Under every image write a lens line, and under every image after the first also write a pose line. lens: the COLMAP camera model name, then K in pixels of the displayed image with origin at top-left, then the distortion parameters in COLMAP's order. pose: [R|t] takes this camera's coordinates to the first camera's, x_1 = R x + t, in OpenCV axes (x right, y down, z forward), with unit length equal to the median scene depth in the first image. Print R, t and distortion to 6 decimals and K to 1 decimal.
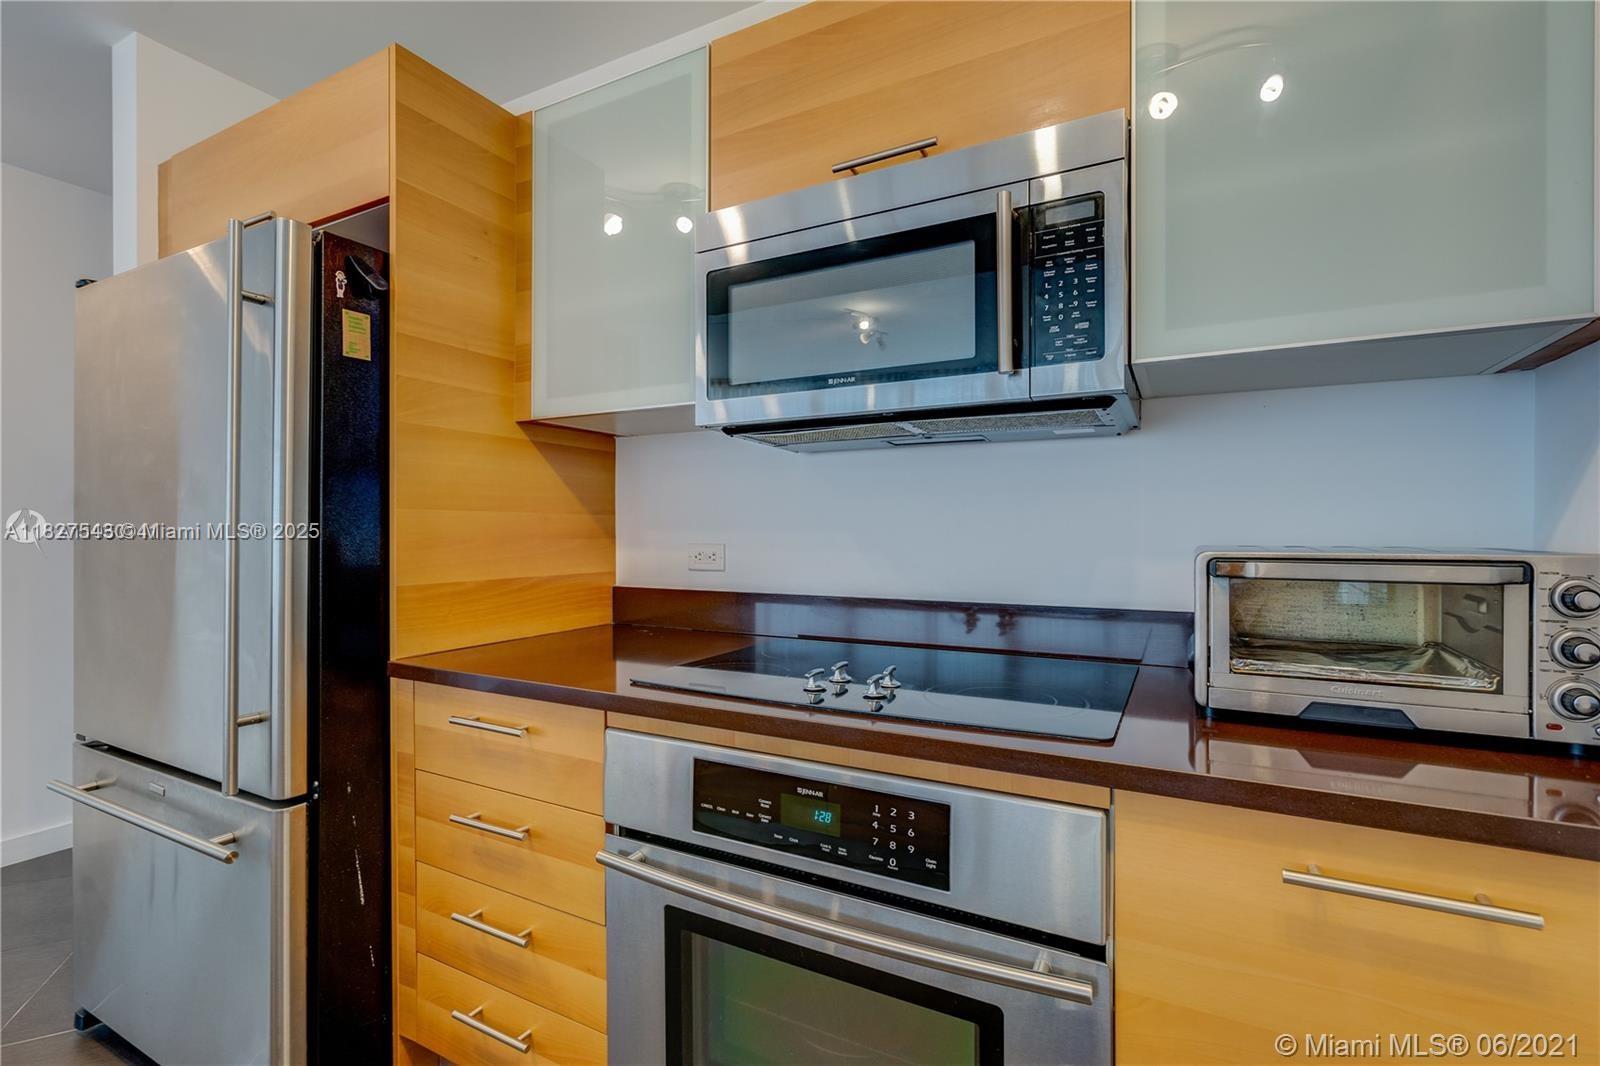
lens RADIAL K [[731.1, 0, 793.8], [0, 731.1, 521.1], [0, 0, 1]] dist [-0.000984, 0.000626]
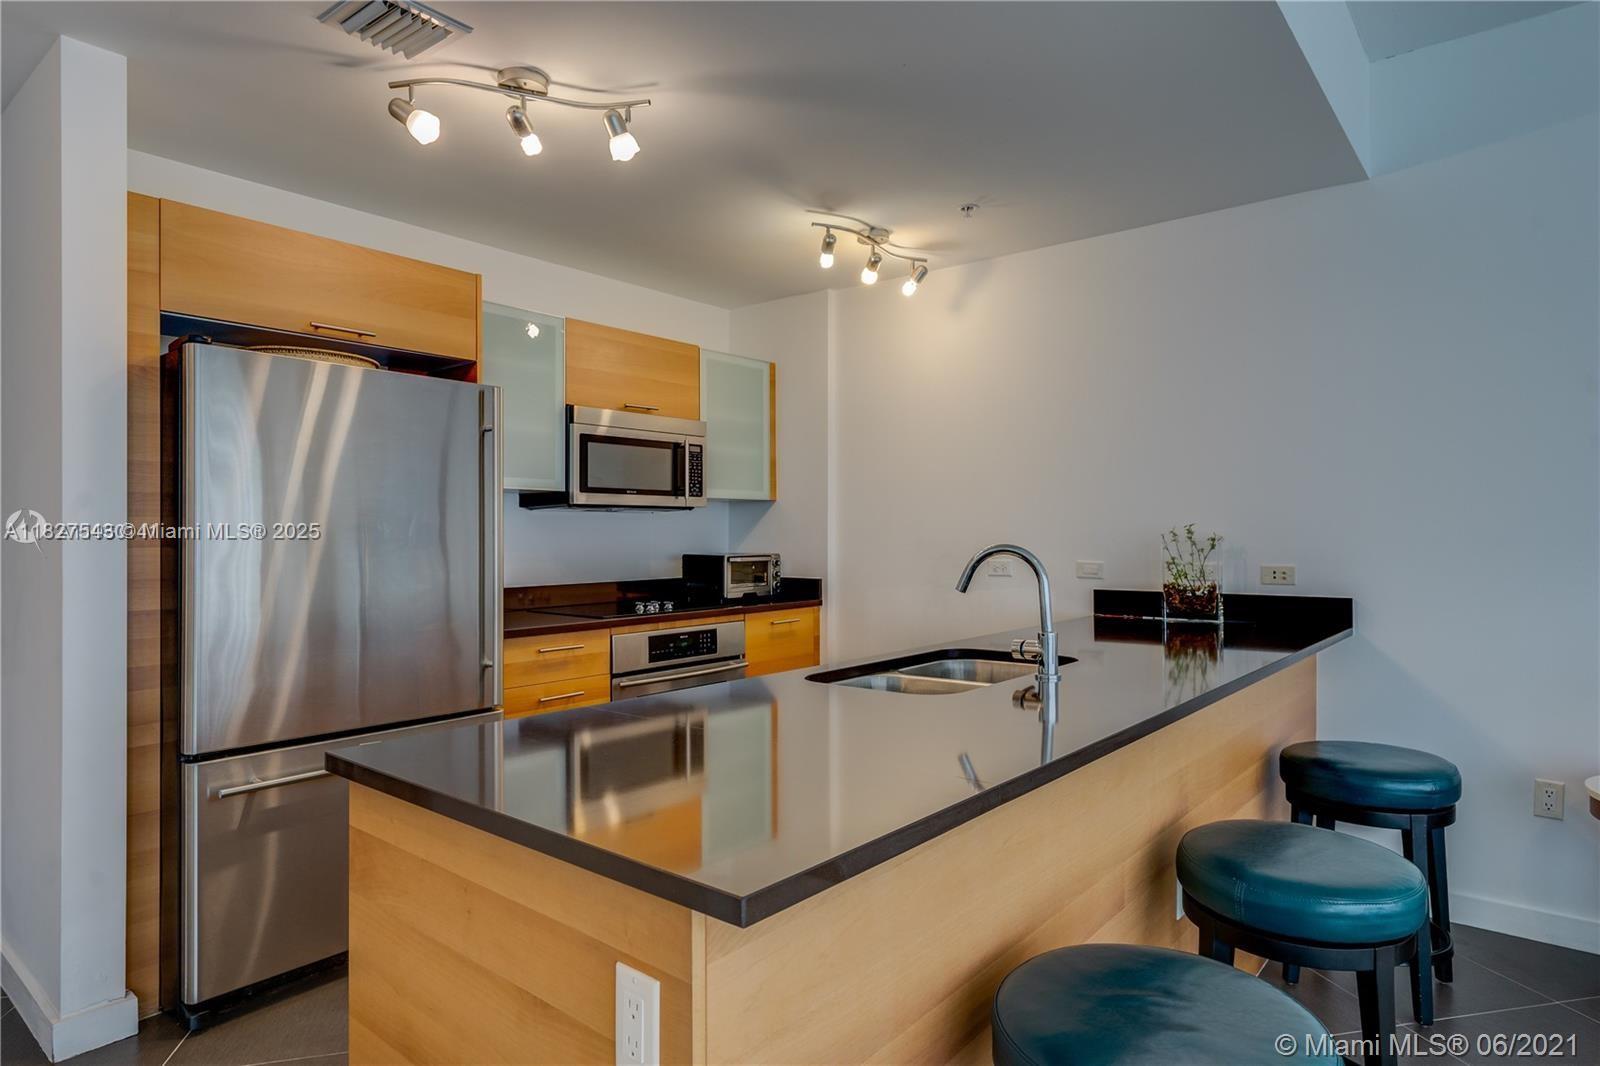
lens RADIAL K [[928.2, 0, 806.8], [0, 928.2, 528.5], [0, 0, 1]] dist [0.005430, -0.001000]
pose [[0.195104, 0.004677, 0.980771, -3.466485], [-0.004125, 0.999984, -0.003948, -0.066745], [-0.980774, -0.003275, 0.195121, -0.251457]]
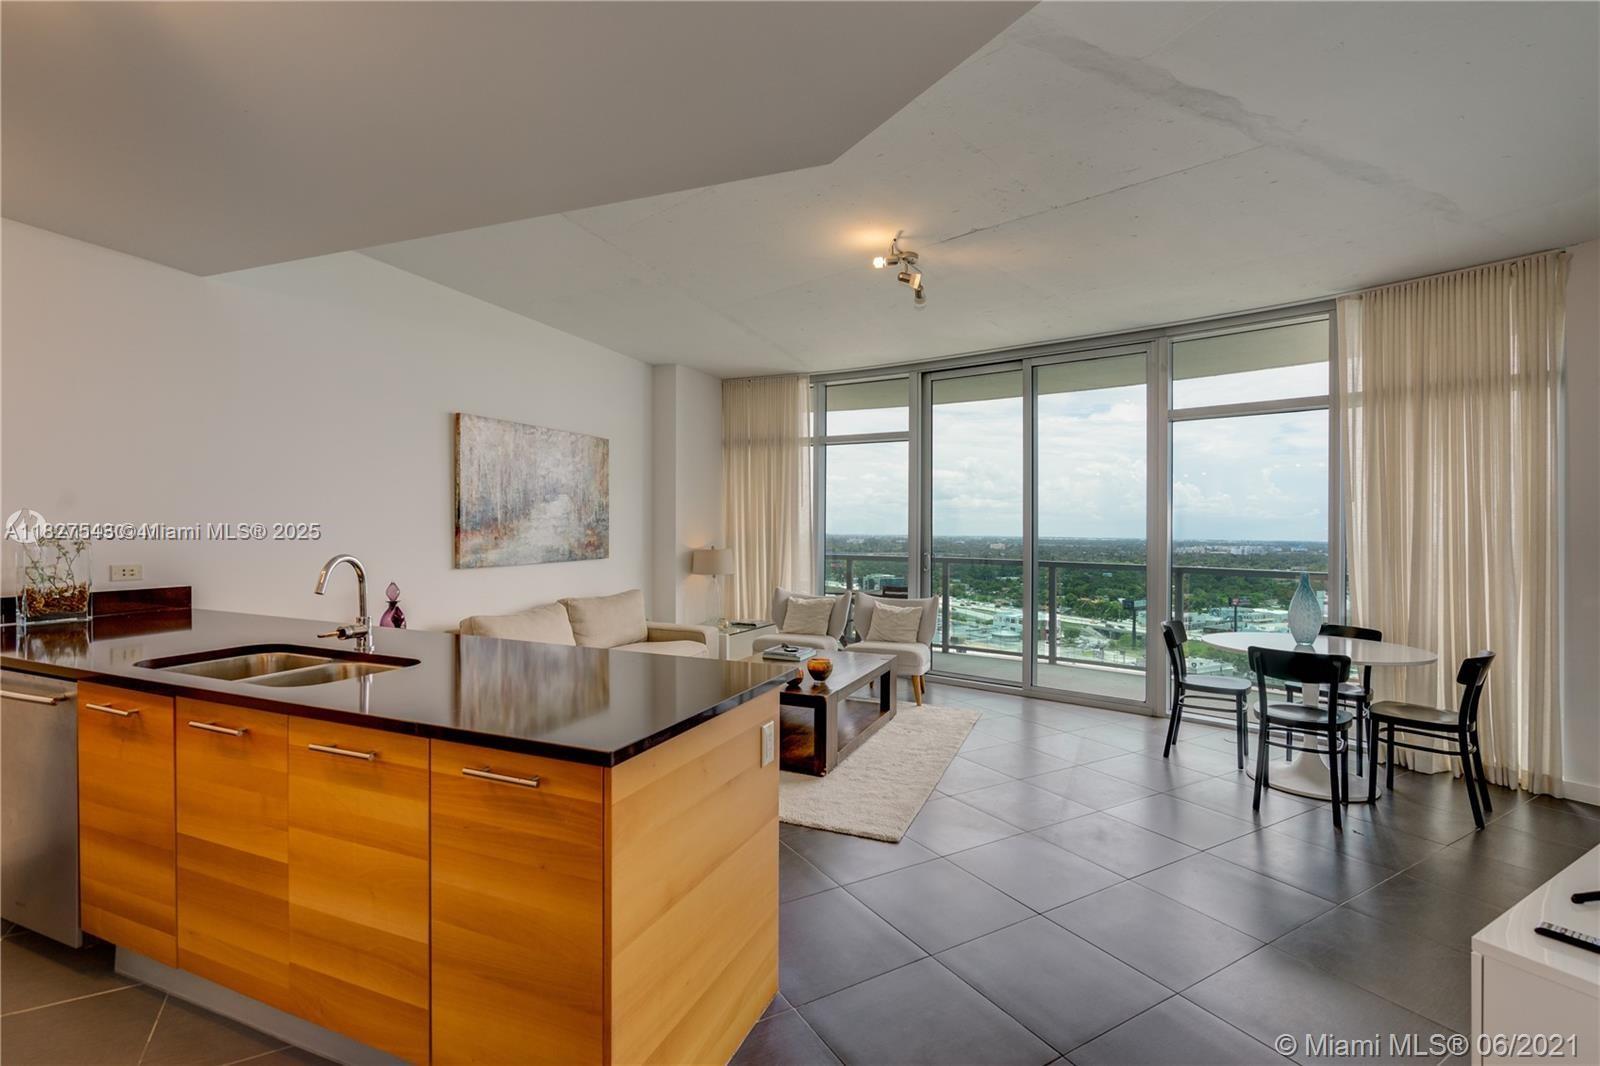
lens RADIAL K [[731.1, 0, 796.9], [0, 731.1, 532.2], [0, 0, 1]] dist [-0.000984, 0.000626]
pose [[-0.993372, -0.011327, -0.114385, -2.405370], [-0.010900, 0.999931, -0.004358, -0.106419], [0.114426, -0.003082, -0.993427, 2.015478]]
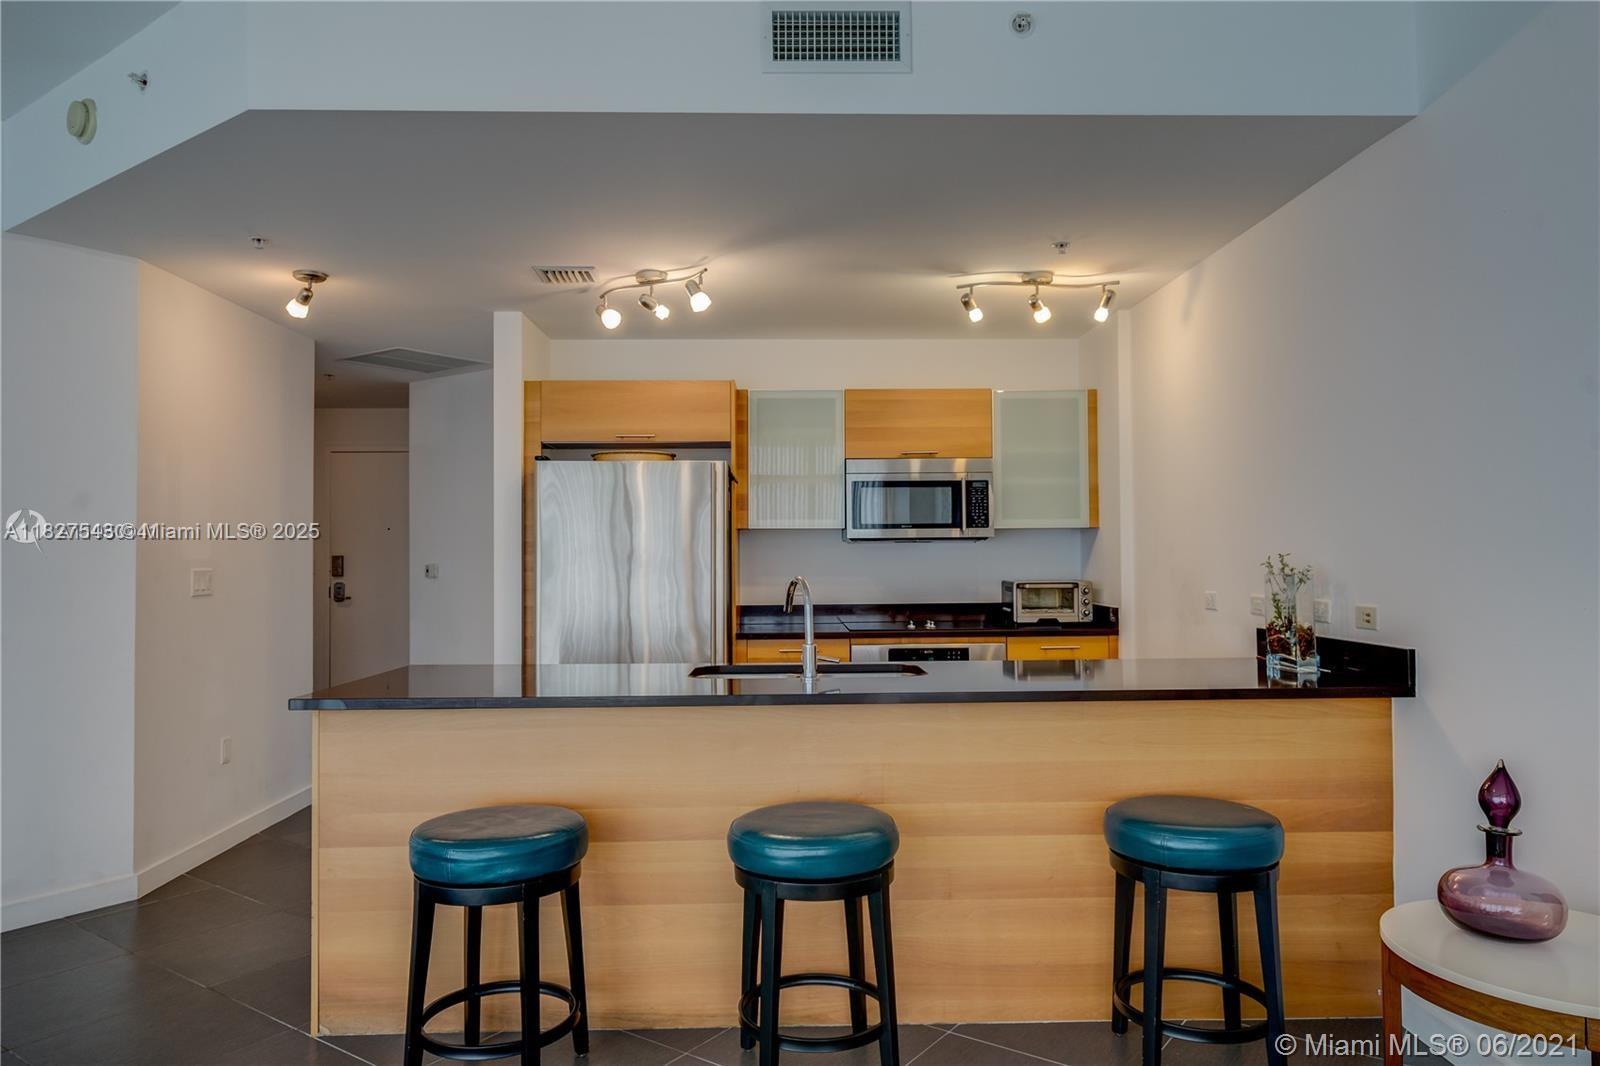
lens RADIAL K [[1062.8, 0, 787.7], [0, 1062.8, 525.4], [0, 0, 1]] dist [0.001967, 0.000052]
pose [[0.875958, 0.009136, 0.482301, -2.859652], [0.002256, 0.999732, -0.023036, -0.115941], [-0.482382, 0.021266, 0.875703, -2.981806]]
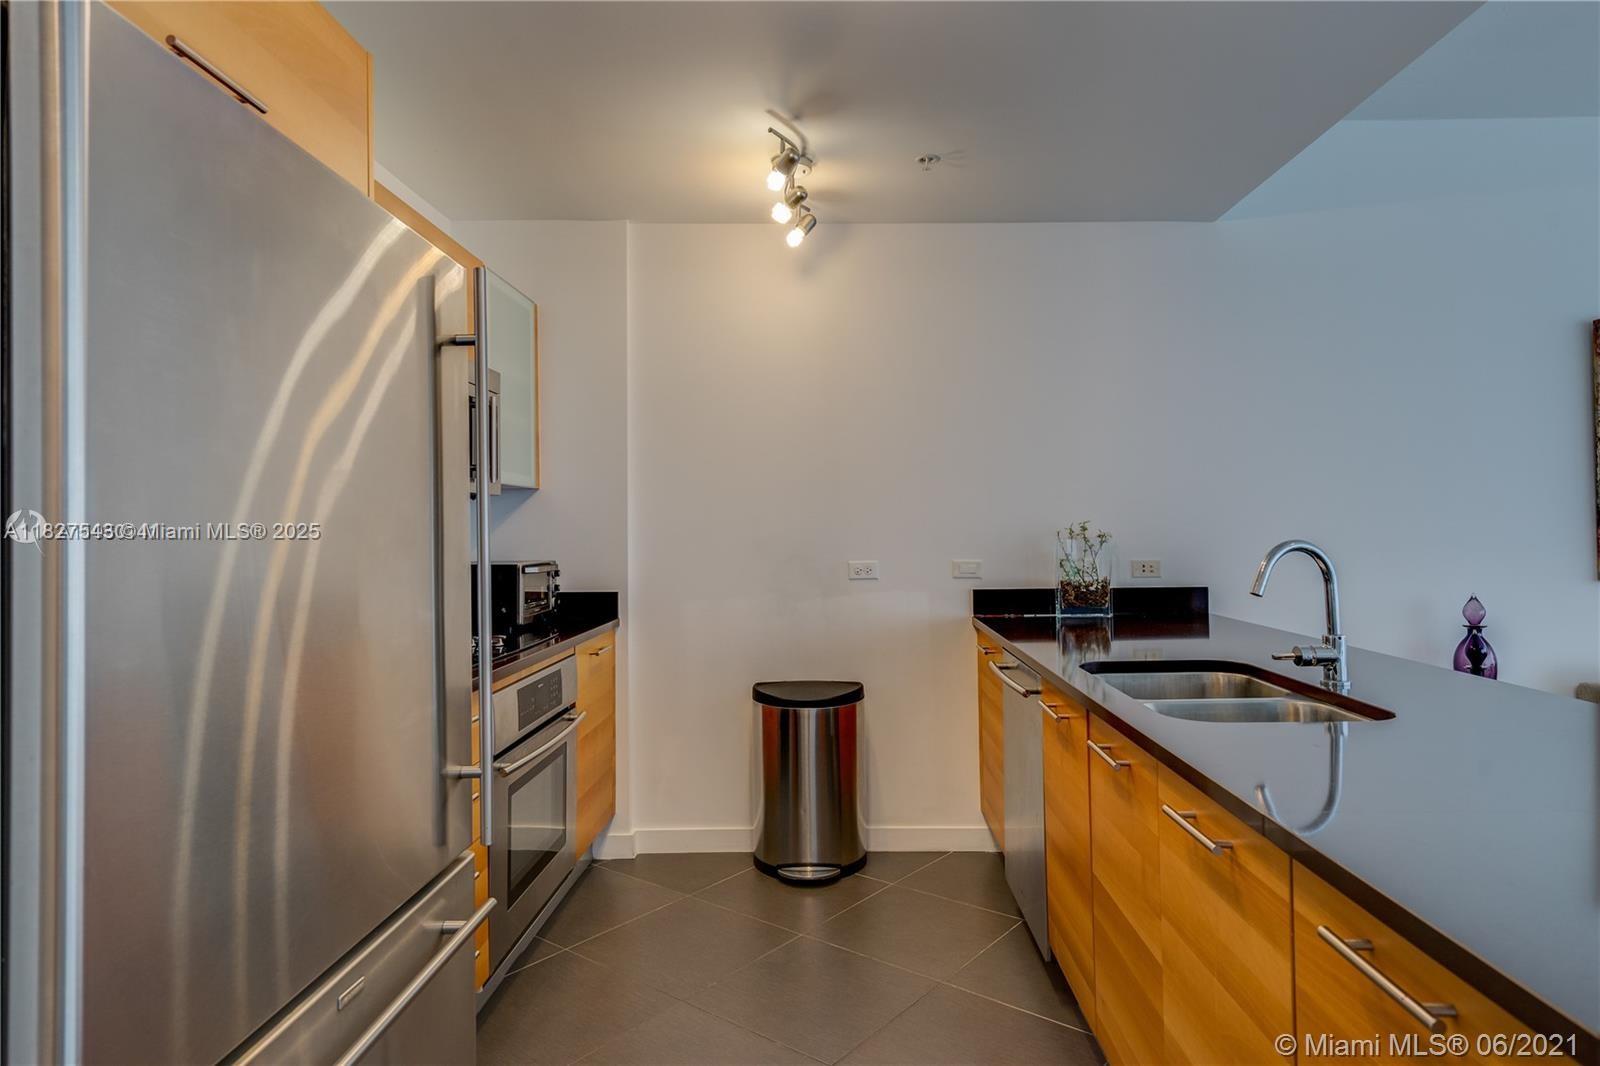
lens RADIAL K [[928.2, 0, 810.8], [0, 928.2, 528.4], [0, 0, 1]] dist [0.005430, -0.001000]
pose [[-0.467809, 0.009225, 0.883781, -2.512632], [0.002067, 0.999954, -0.009343, -0.046509], [-0.883827, -0.002544, -0.467807, 1.480807]]
